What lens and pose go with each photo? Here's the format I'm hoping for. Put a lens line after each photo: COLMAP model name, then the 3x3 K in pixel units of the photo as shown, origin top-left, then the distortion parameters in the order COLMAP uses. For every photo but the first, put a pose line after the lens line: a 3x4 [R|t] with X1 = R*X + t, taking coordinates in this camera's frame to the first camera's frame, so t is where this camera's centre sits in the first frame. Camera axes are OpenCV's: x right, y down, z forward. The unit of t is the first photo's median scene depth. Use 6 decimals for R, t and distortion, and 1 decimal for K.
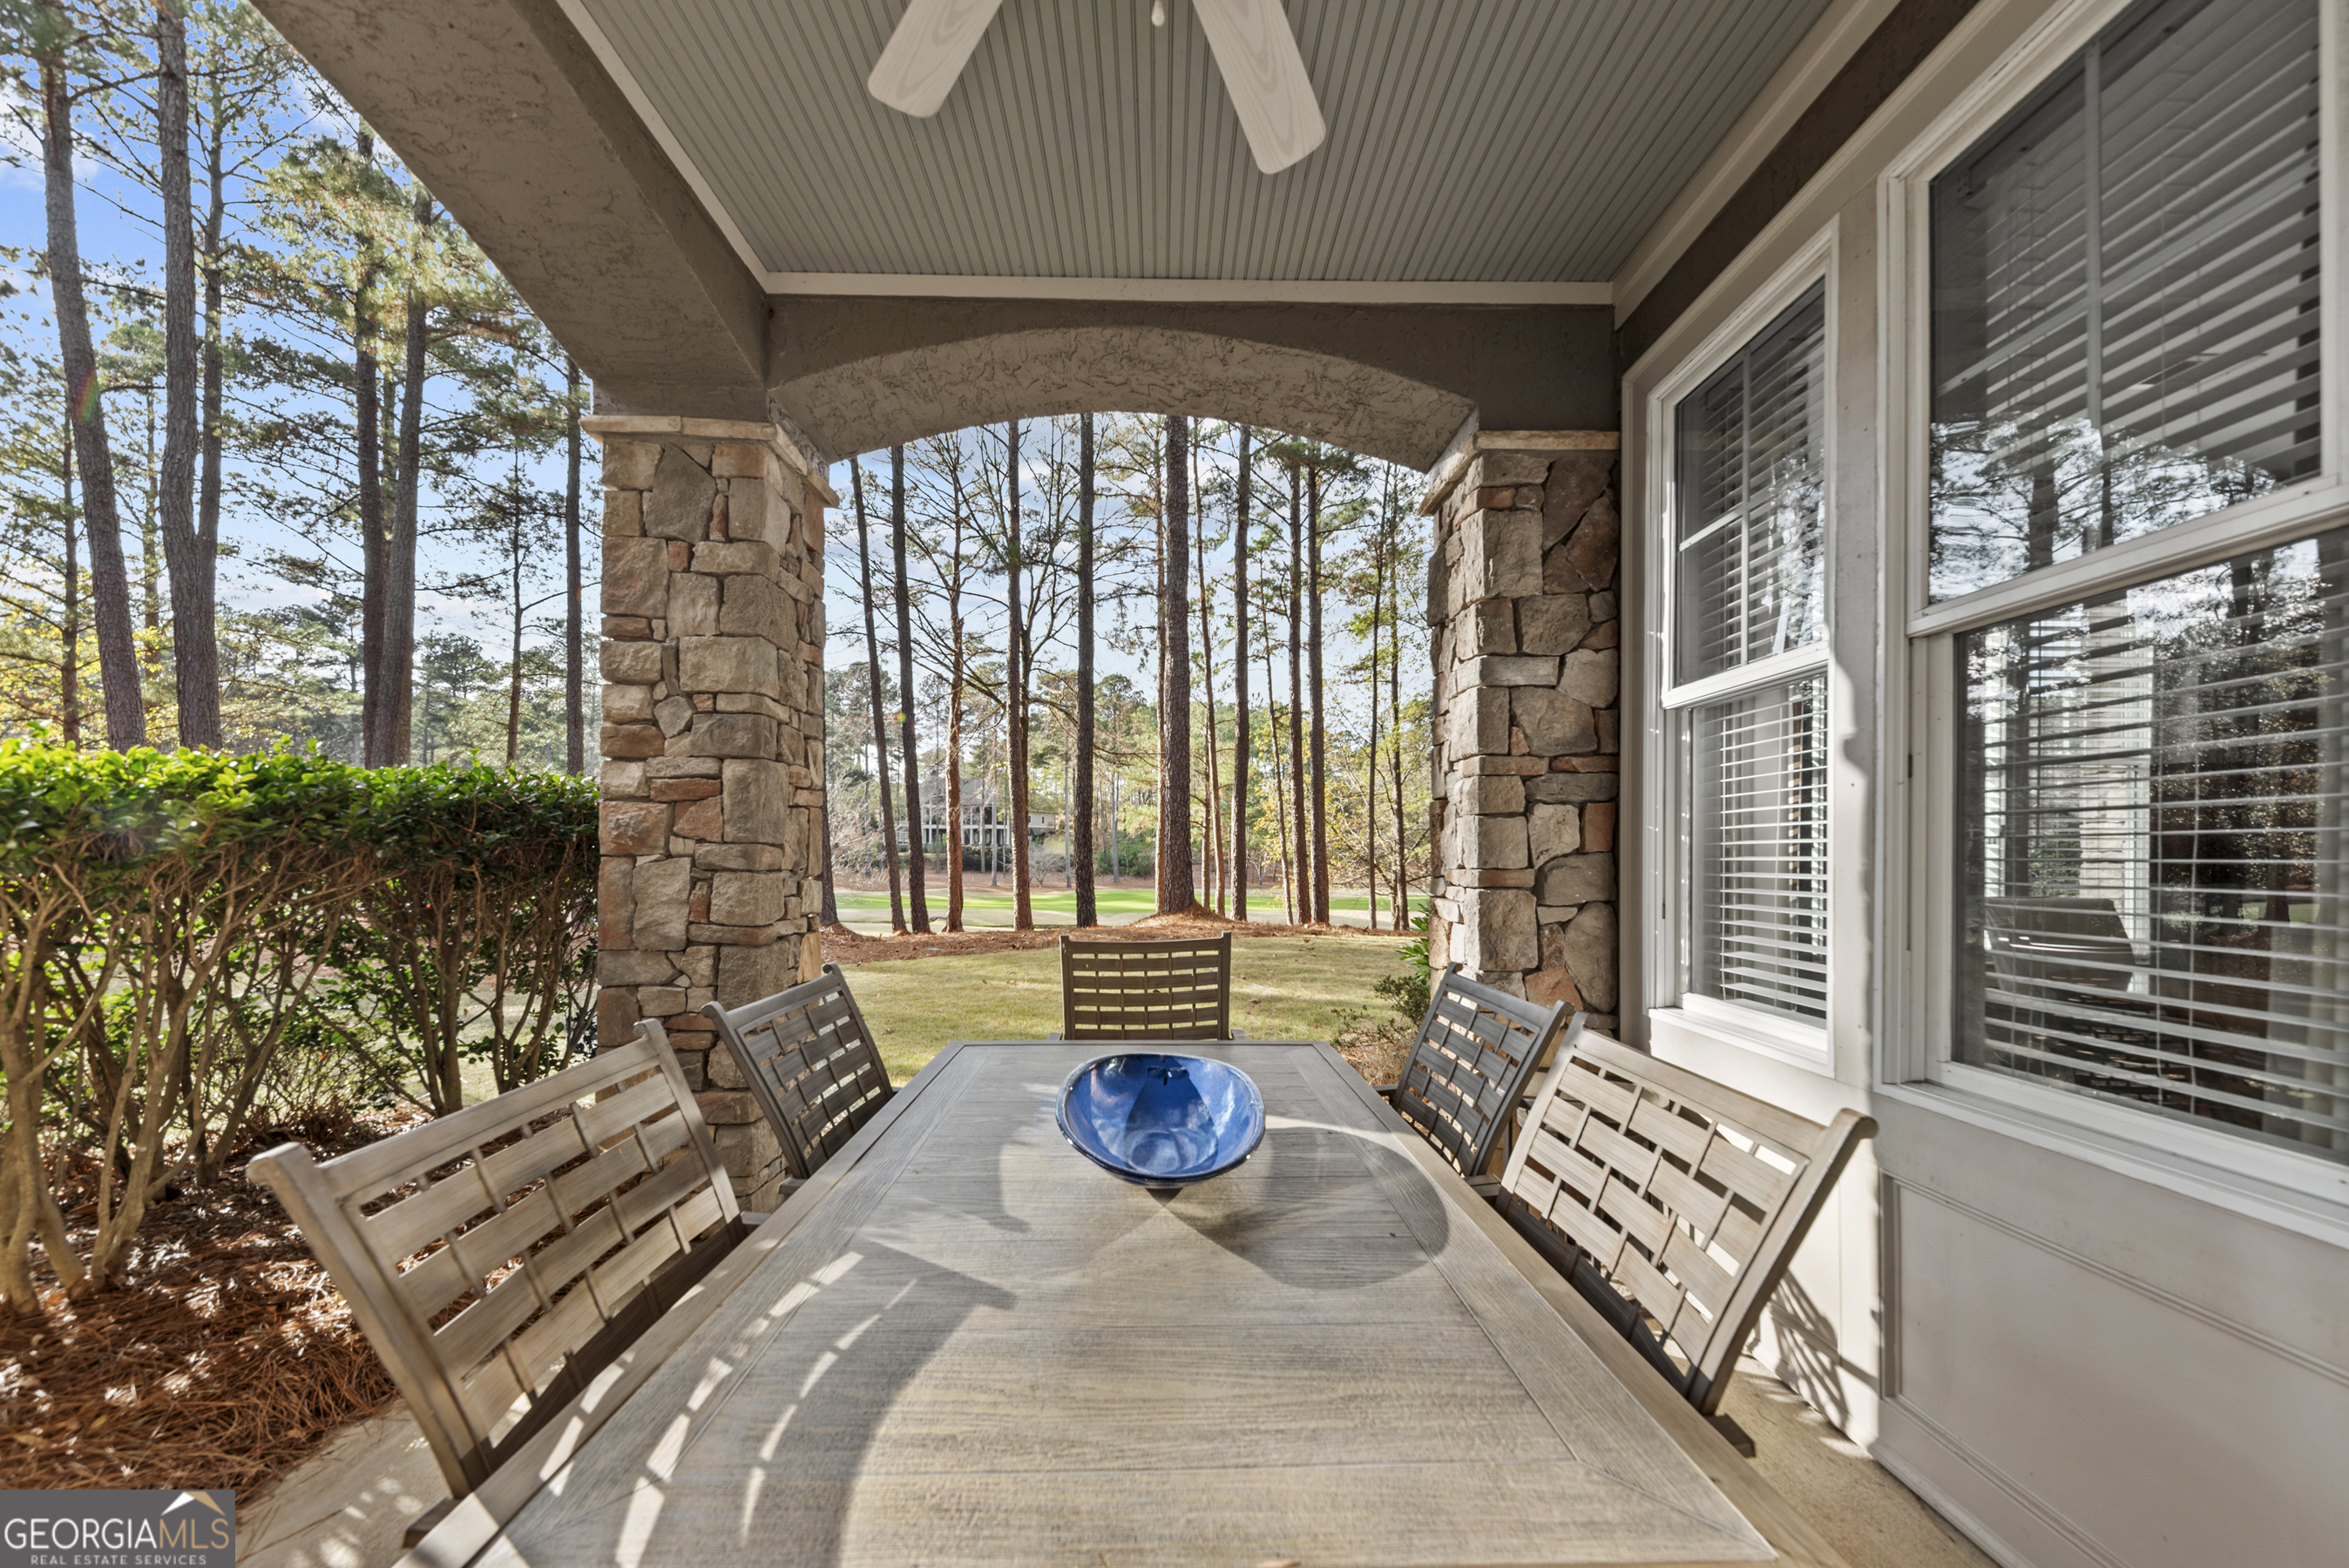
lens RADIAL K [[827.5, 0, 1178.4], [0, 827.5, 856.8], [0, 0, 1]] dist [-0.000149, -0.000045]
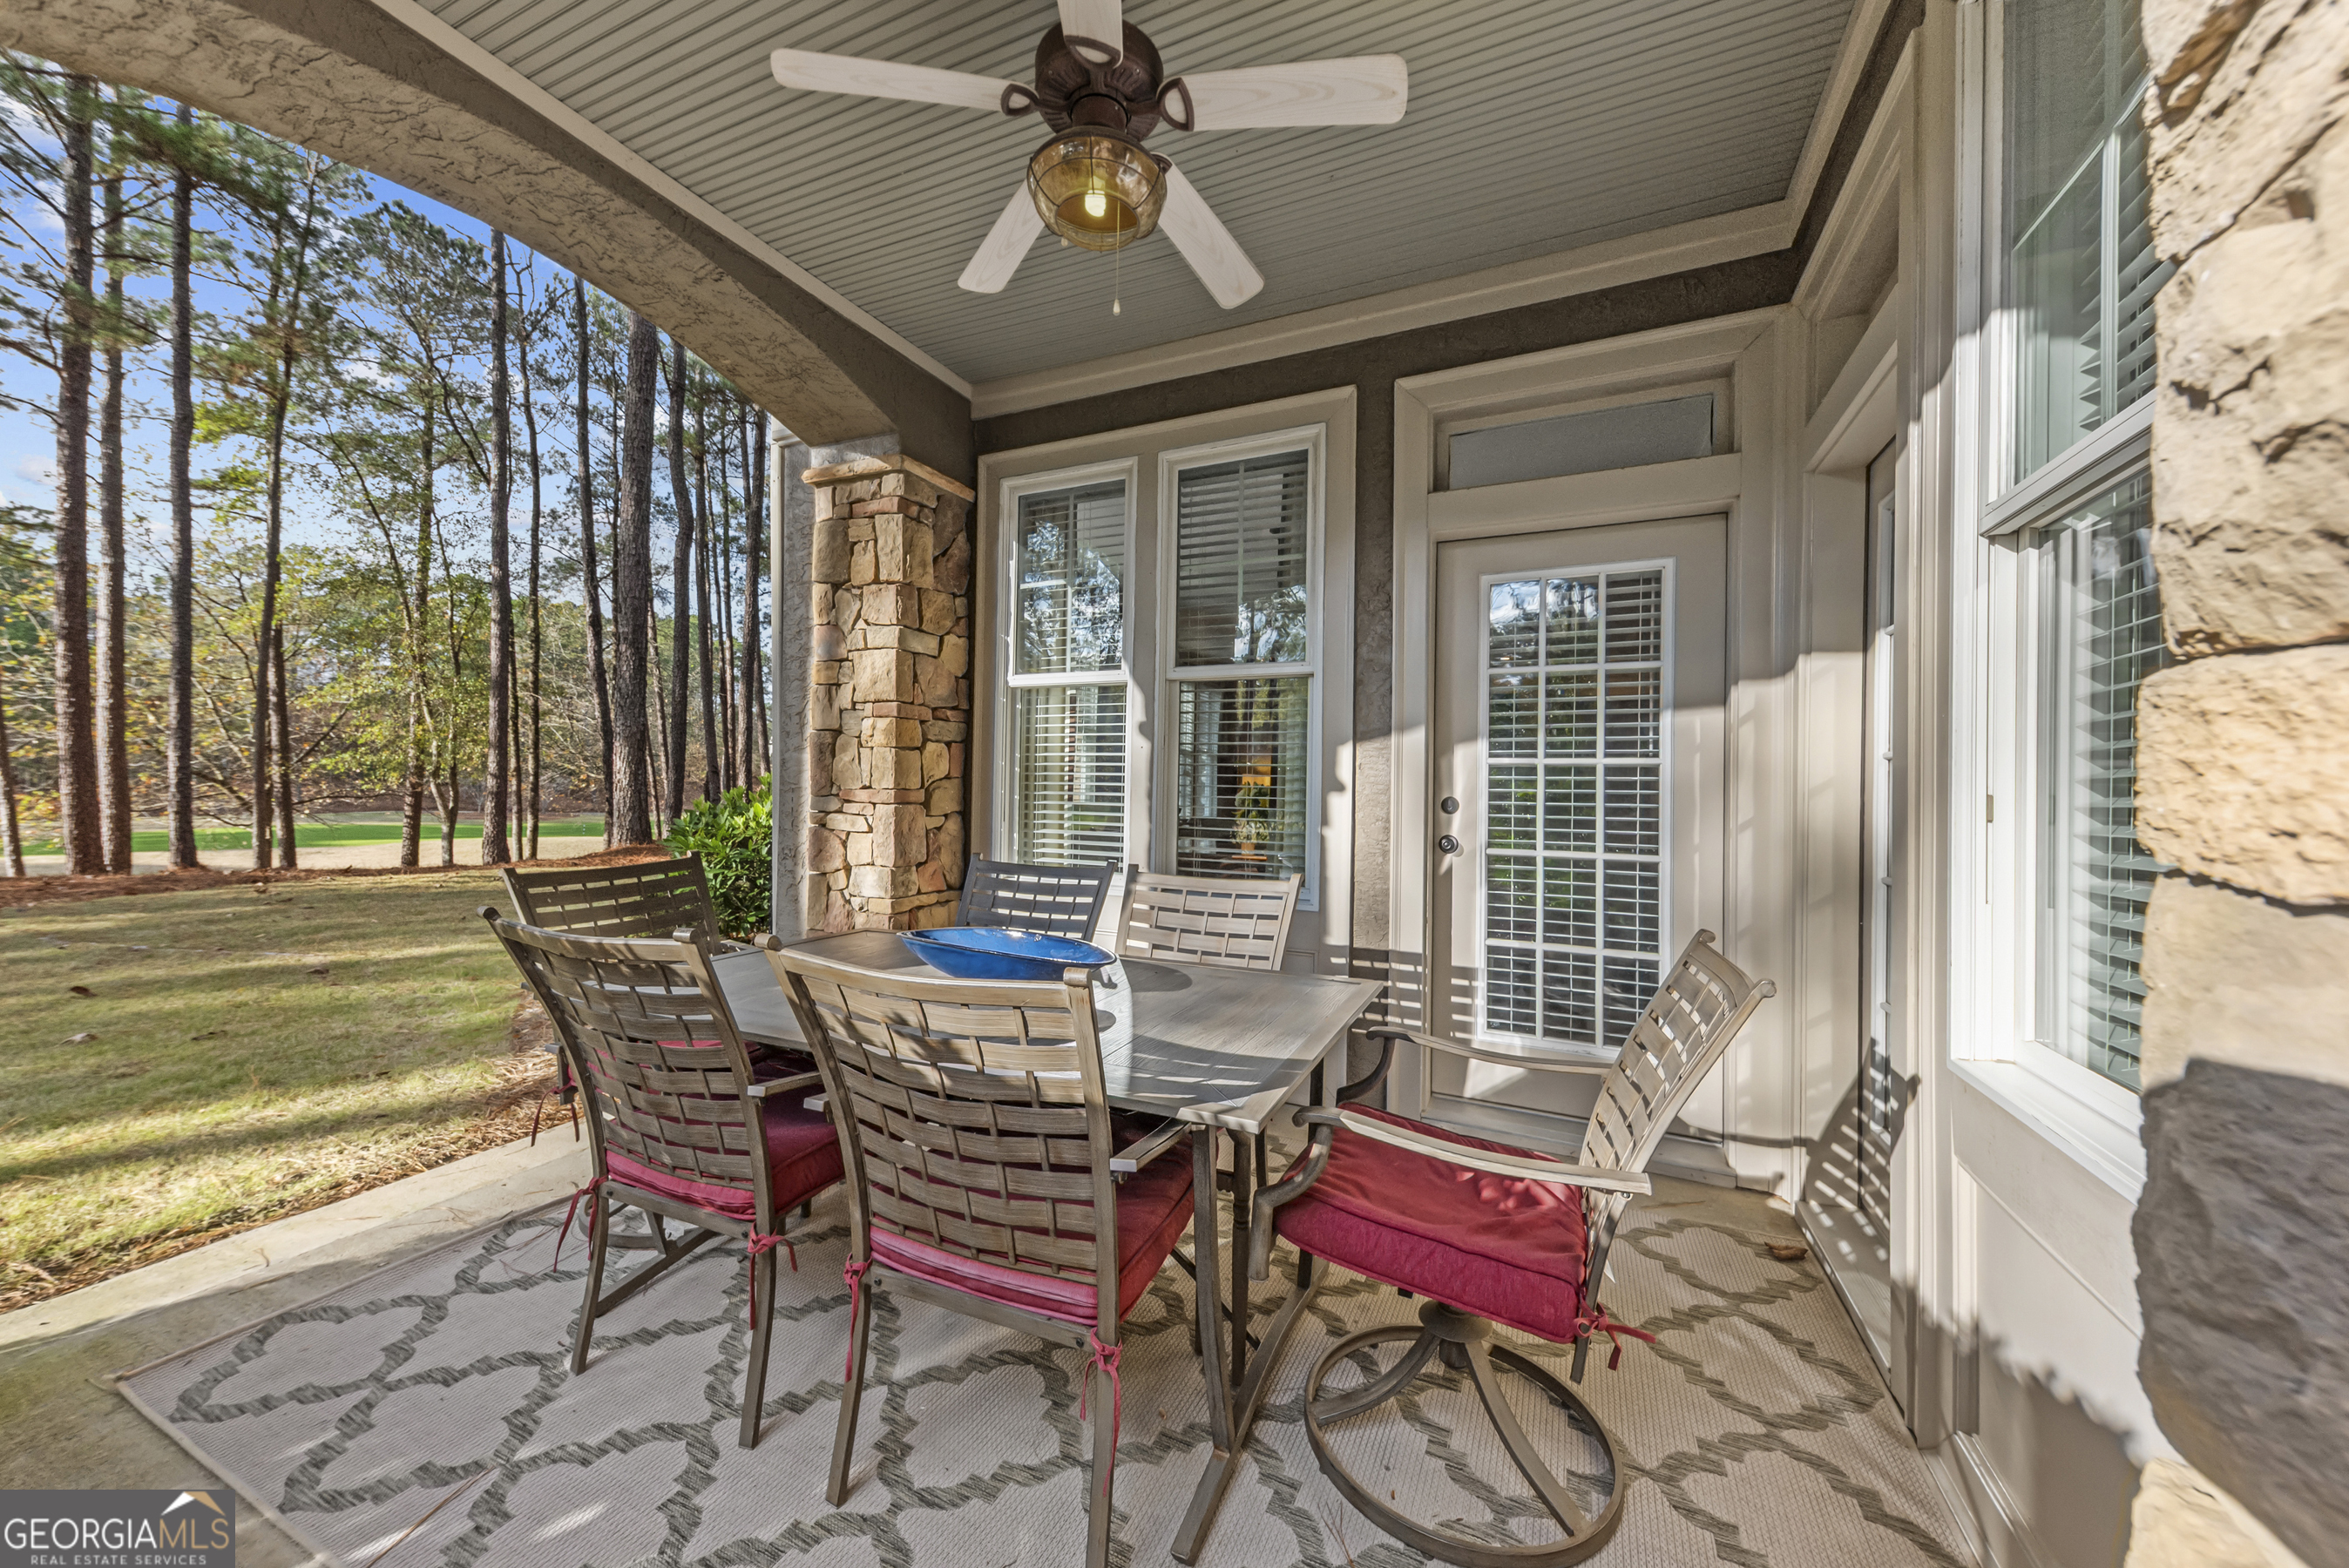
lens RADIAL K [[796.8, 0, 1190.5], [0, 796.8, 786.9], [0, 0, 1]] dist [-0.000548, -0.000023]
pose [[0.424251, 0.003668, 0.905537, -0.577621], [-0.011377, 0.999934, 0.001280, 0.004822], [-0.905473, -0.010845, 0.424265, 0.047094]]
